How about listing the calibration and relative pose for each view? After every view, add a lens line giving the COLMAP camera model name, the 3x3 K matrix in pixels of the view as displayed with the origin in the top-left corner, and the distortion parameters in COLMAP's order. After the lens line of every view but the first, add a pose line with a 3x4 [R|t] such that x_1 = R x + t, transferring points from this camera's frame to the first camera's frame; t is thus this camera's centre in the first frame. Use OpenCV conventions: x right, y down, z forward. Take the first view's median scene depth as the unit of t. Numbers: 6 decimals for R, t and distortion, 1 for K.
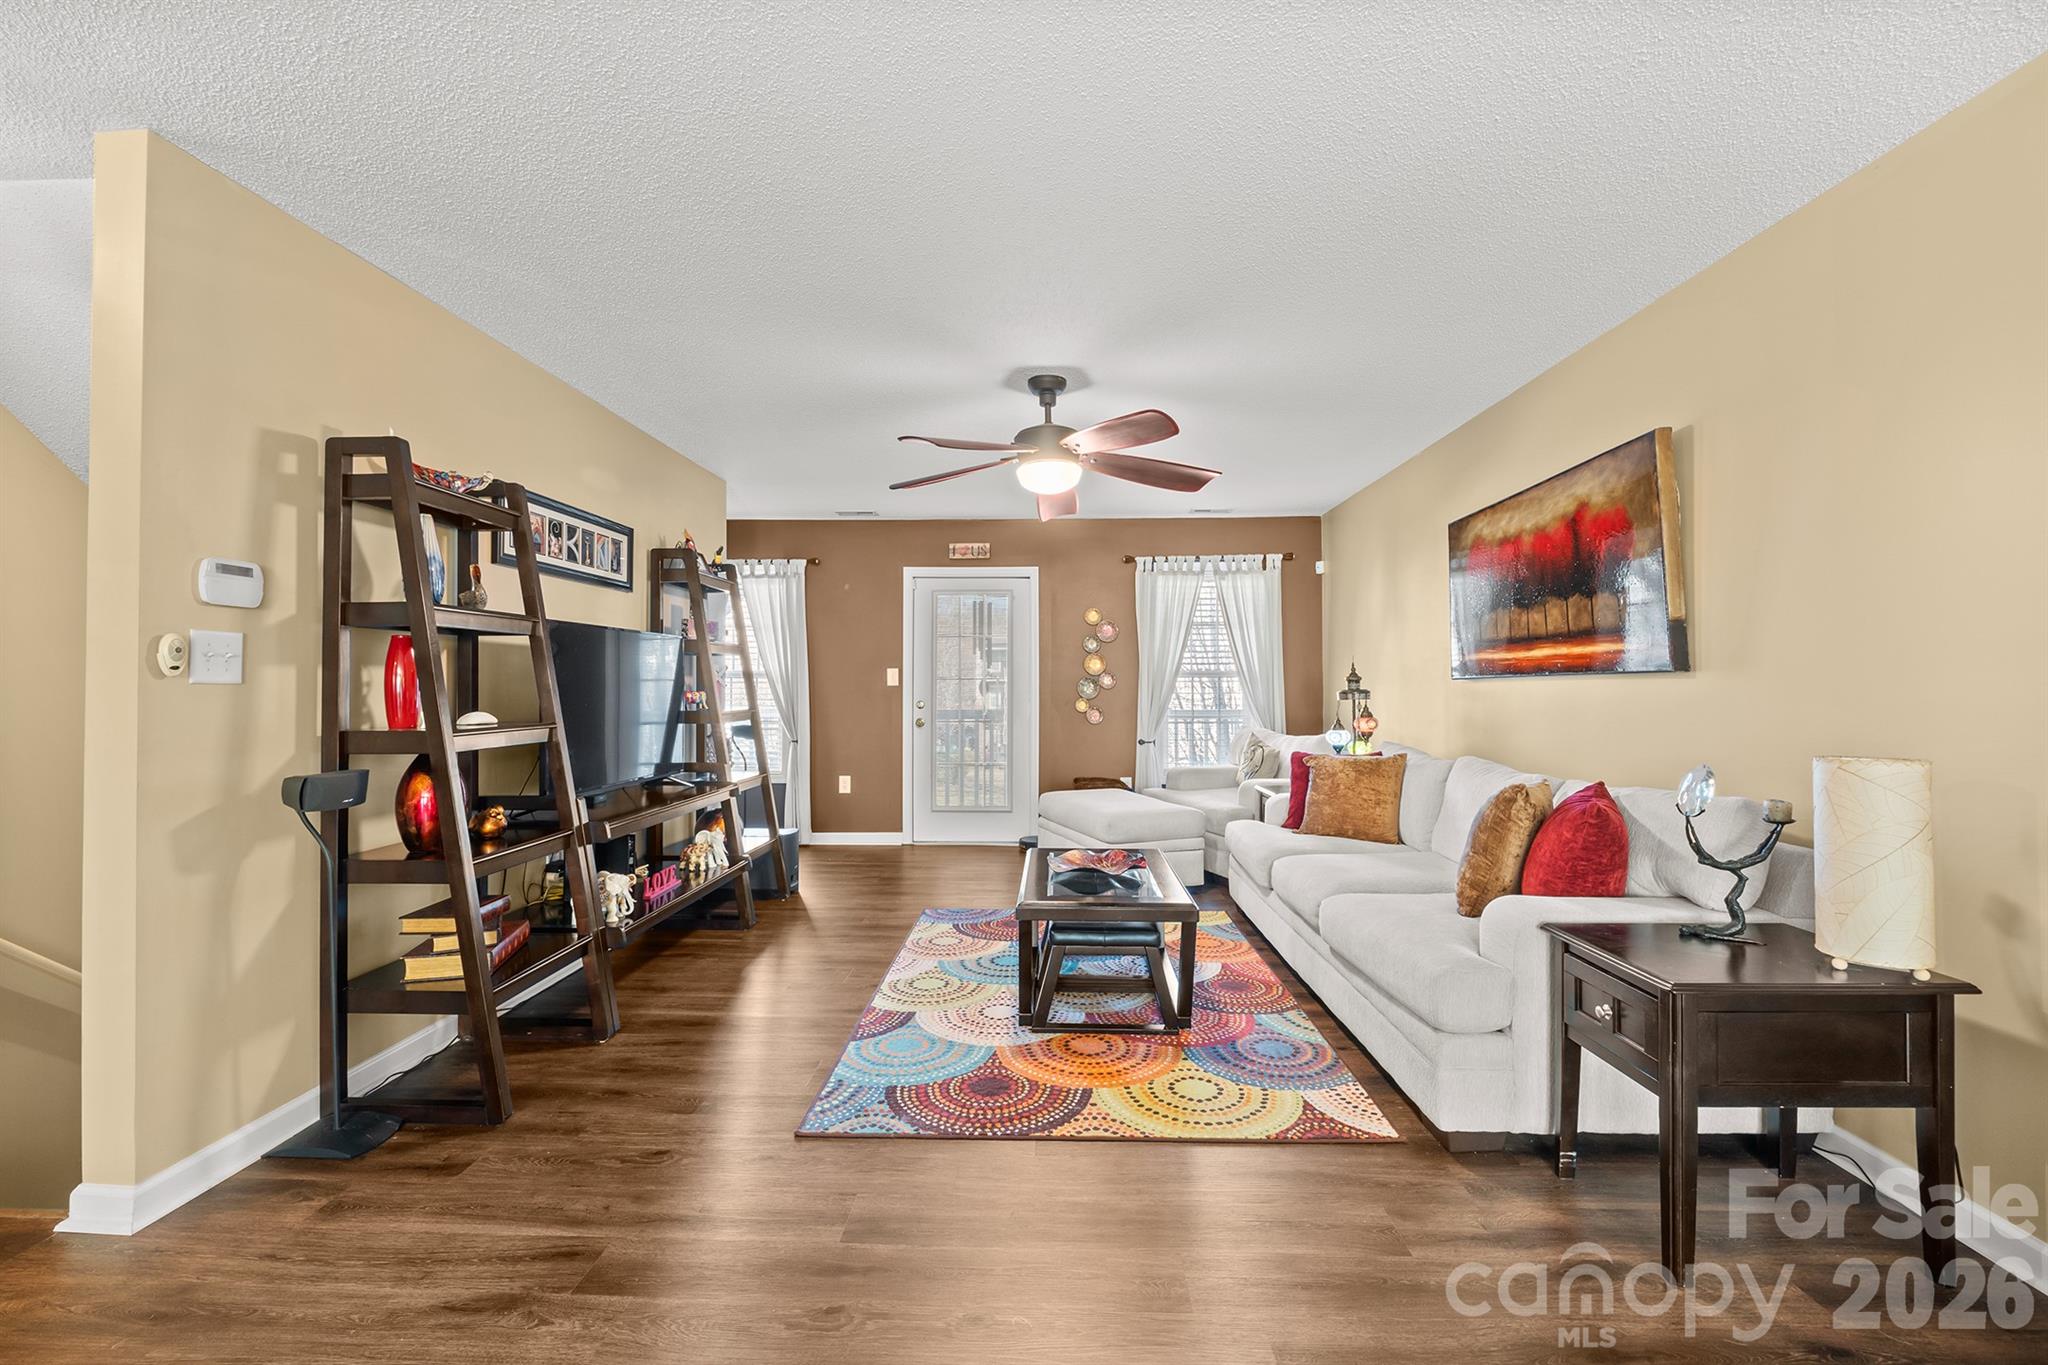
lens RADIAL K [[857.4, 0, 1029.6], [0, 857.4, 673.1], [0, 0, 1]] dist [-0.005678, -0.001351]
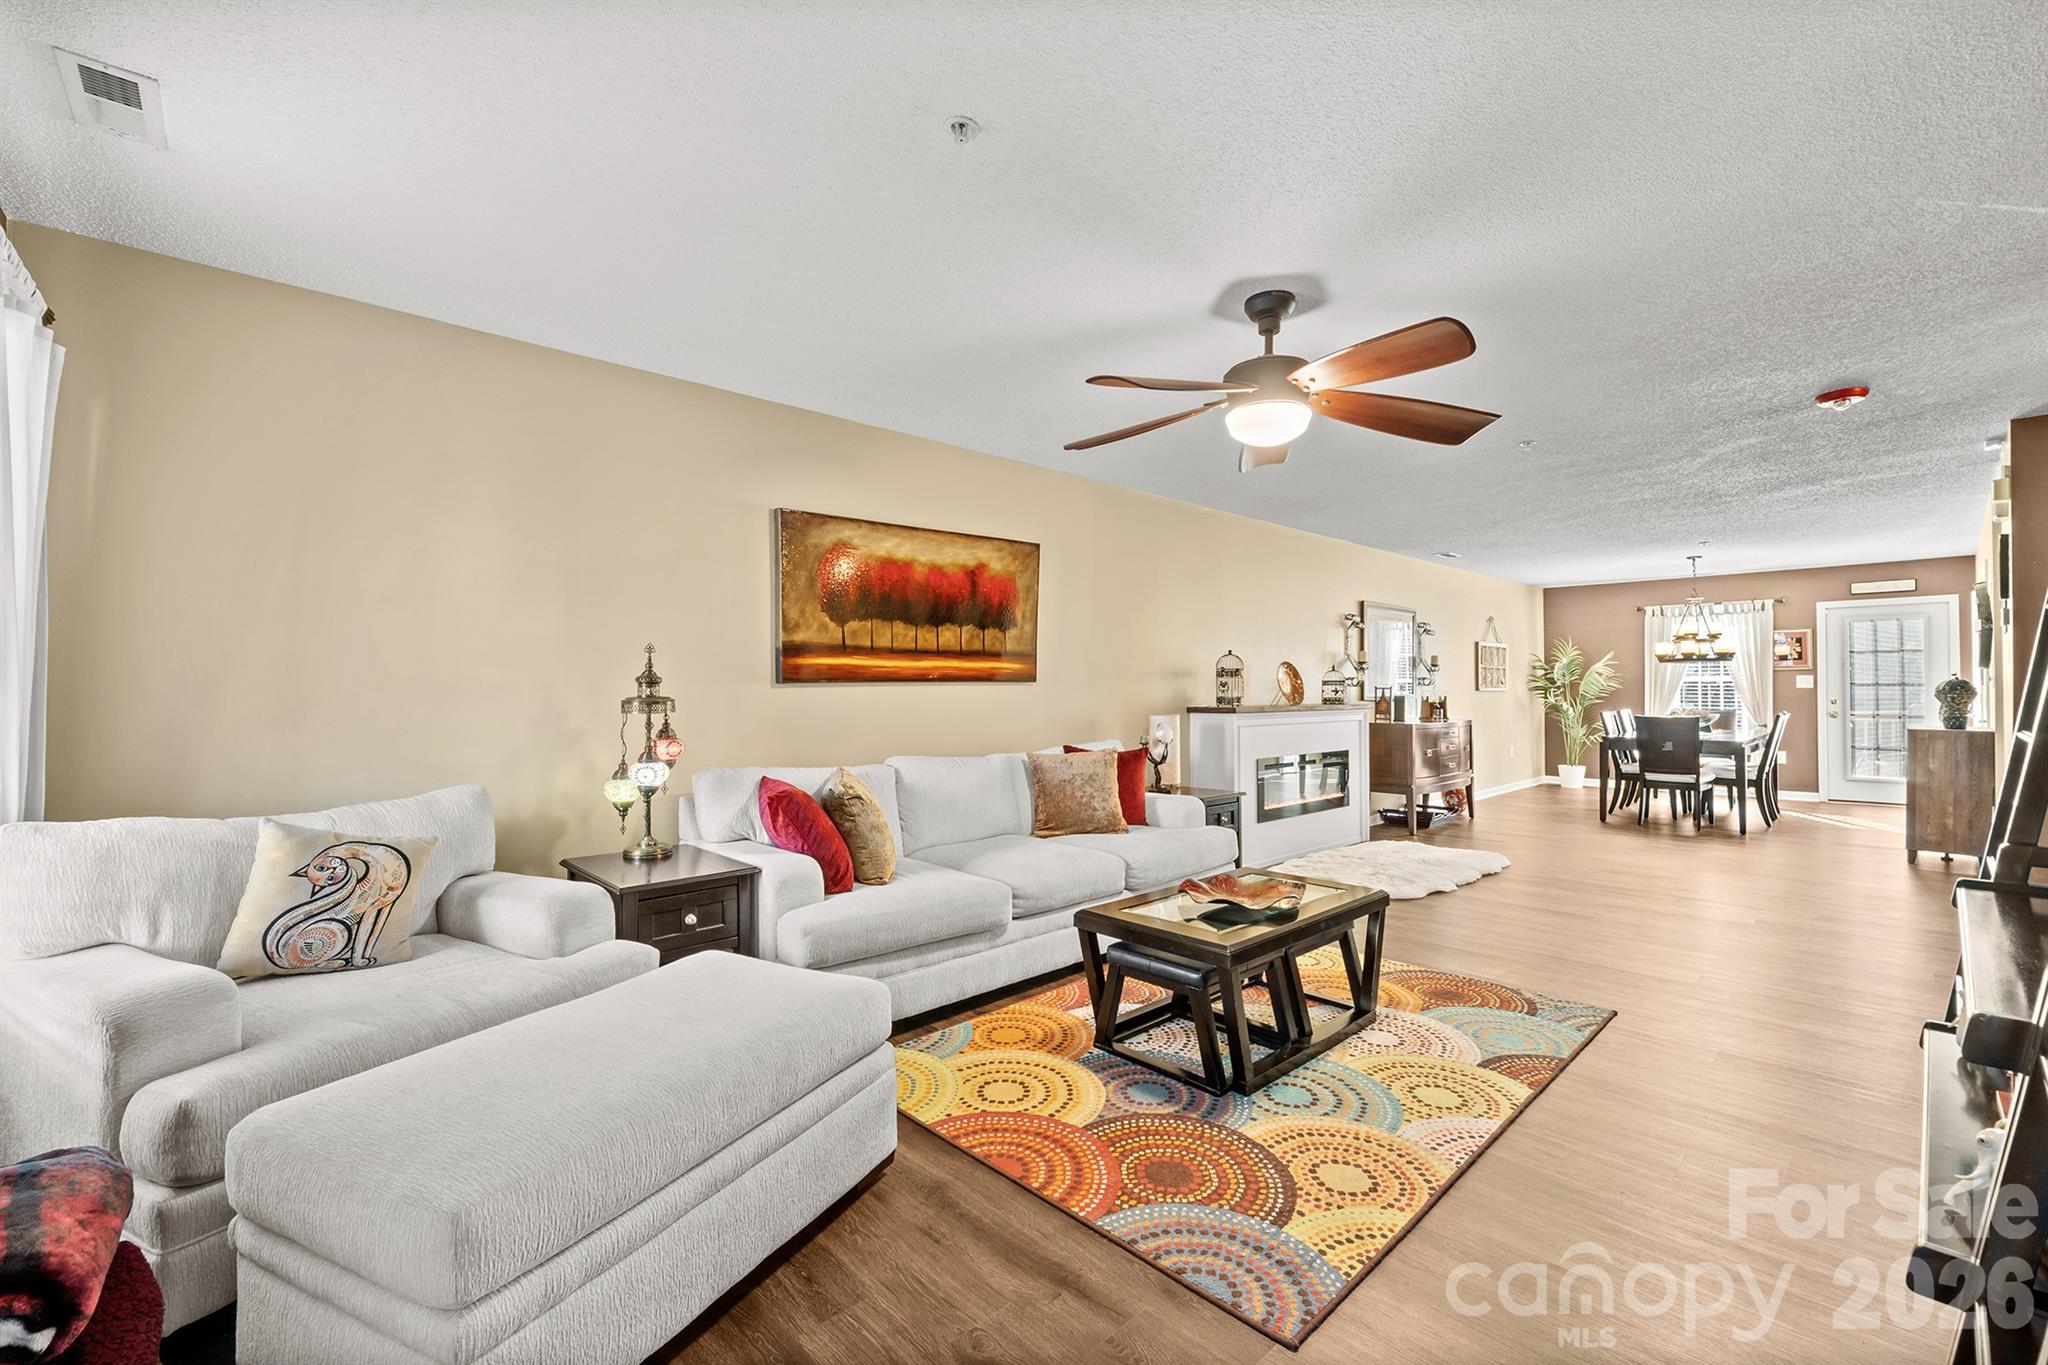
lens RADIAL K [[857.4, 0, 1026.3], [0, 857.4, 683.5], [0, 0, 1]] dist [-0.005678, -0.001351]
pose [[-0.703494, 0.007841, 0.710658, -0.382183], [-0.007617, 0.999799, -0.018571, 0.026533], [-0.710661, -0.018477, -0.703292, 1.727011]]
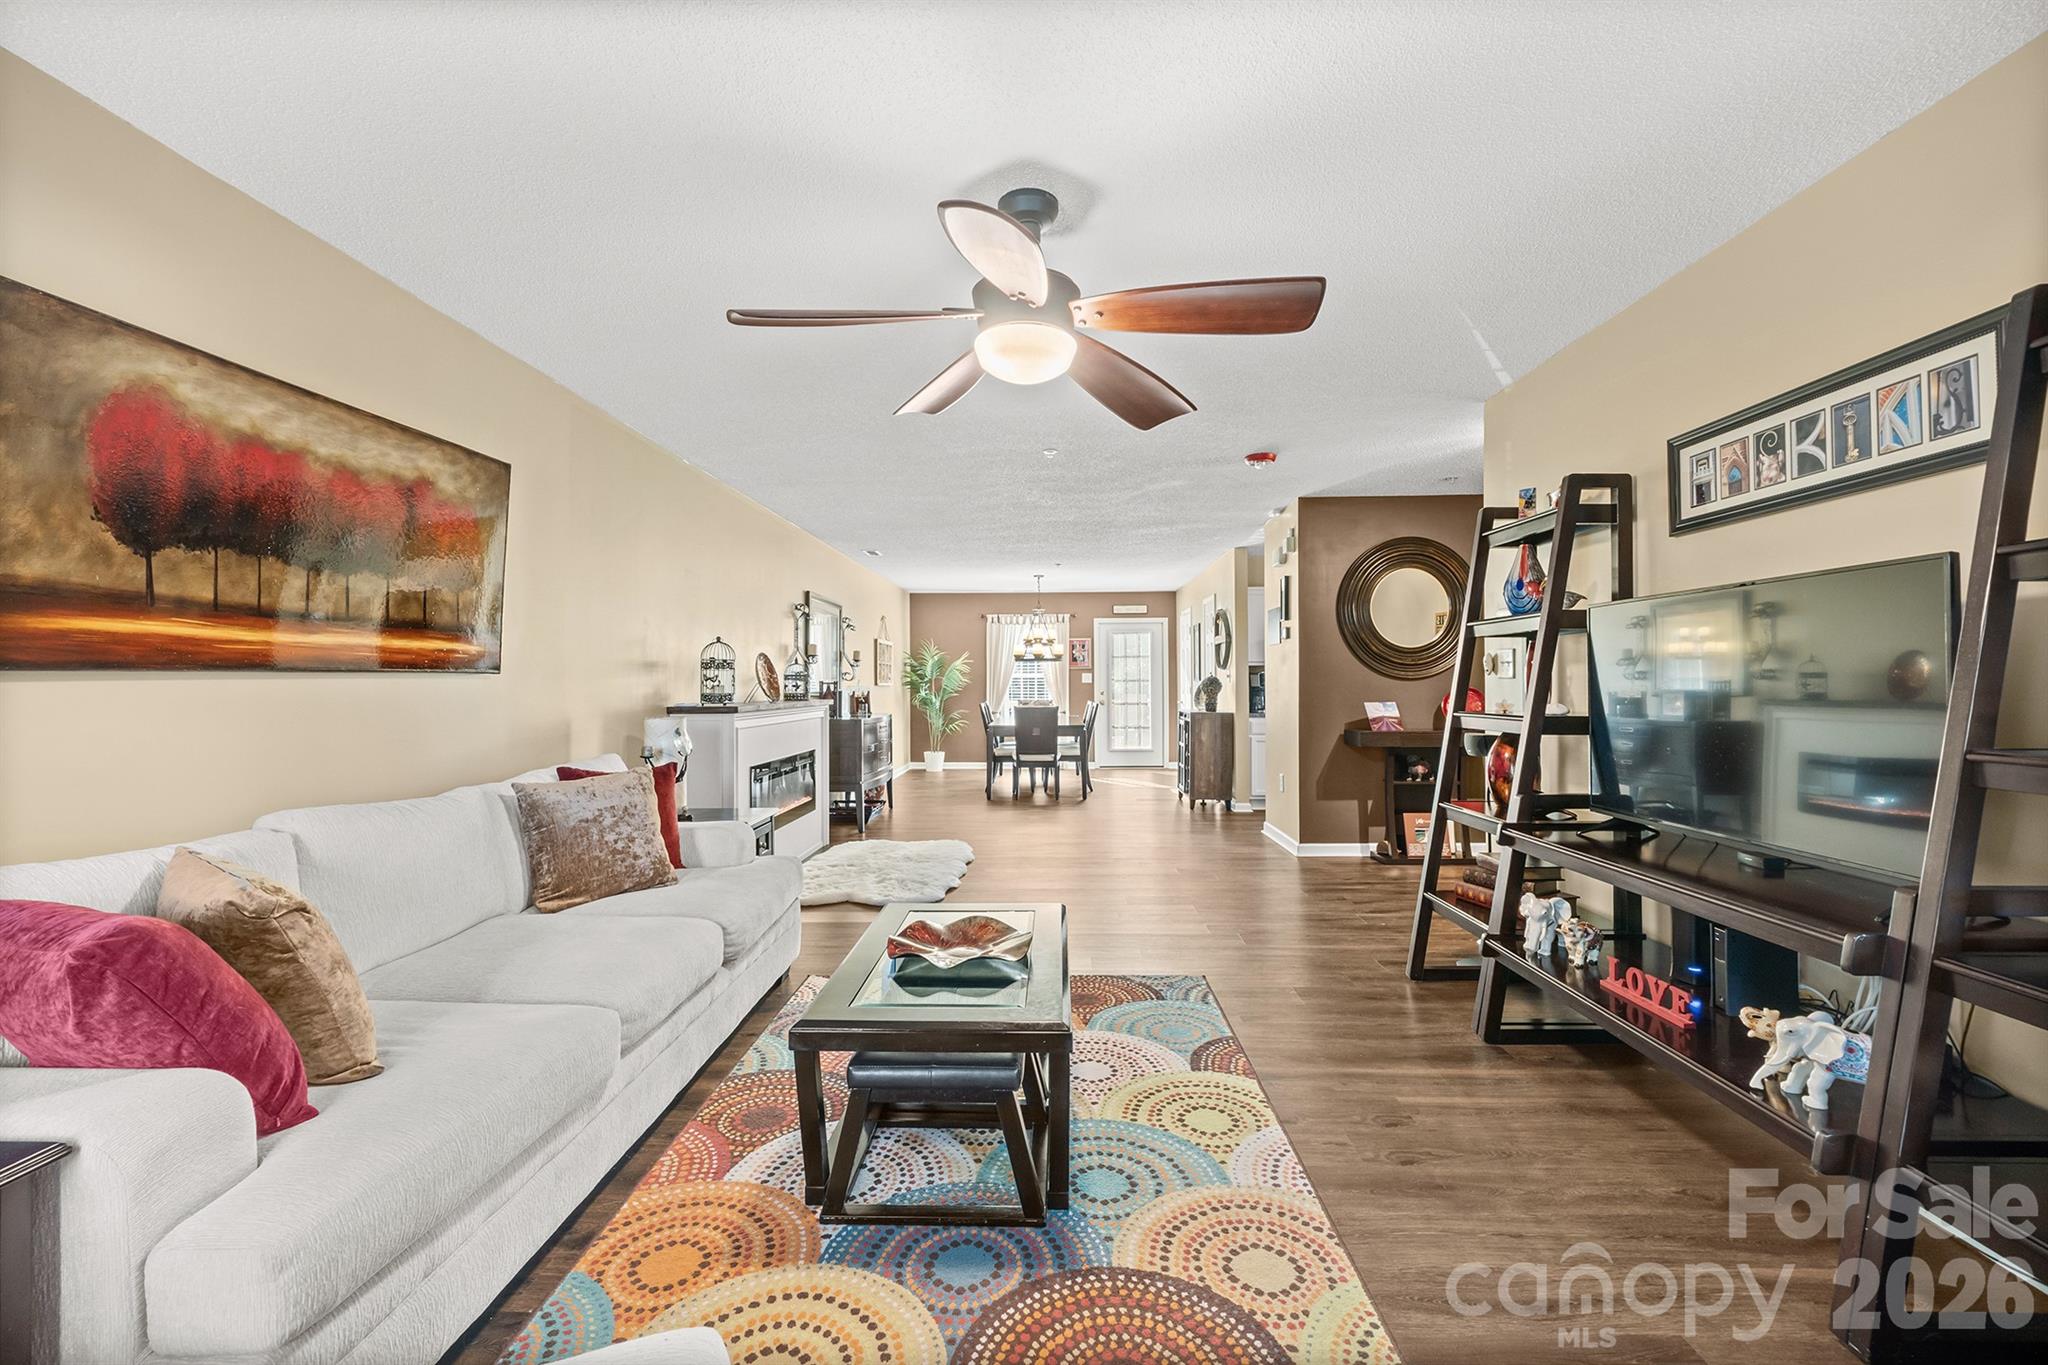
lens RADIAL K [[857.4, 0, 1027.4], [0, 857.4, 671.9], [0, 0, 1]] dist [-0.005678, -0.001351]
pose [[-0.999982, 0.005575, 0.002195, 0.021909], [0.005511, 0.999592, -0.028022, 0.025081], [-0.002351, -0.028009, -0.999605, 1.649123]]
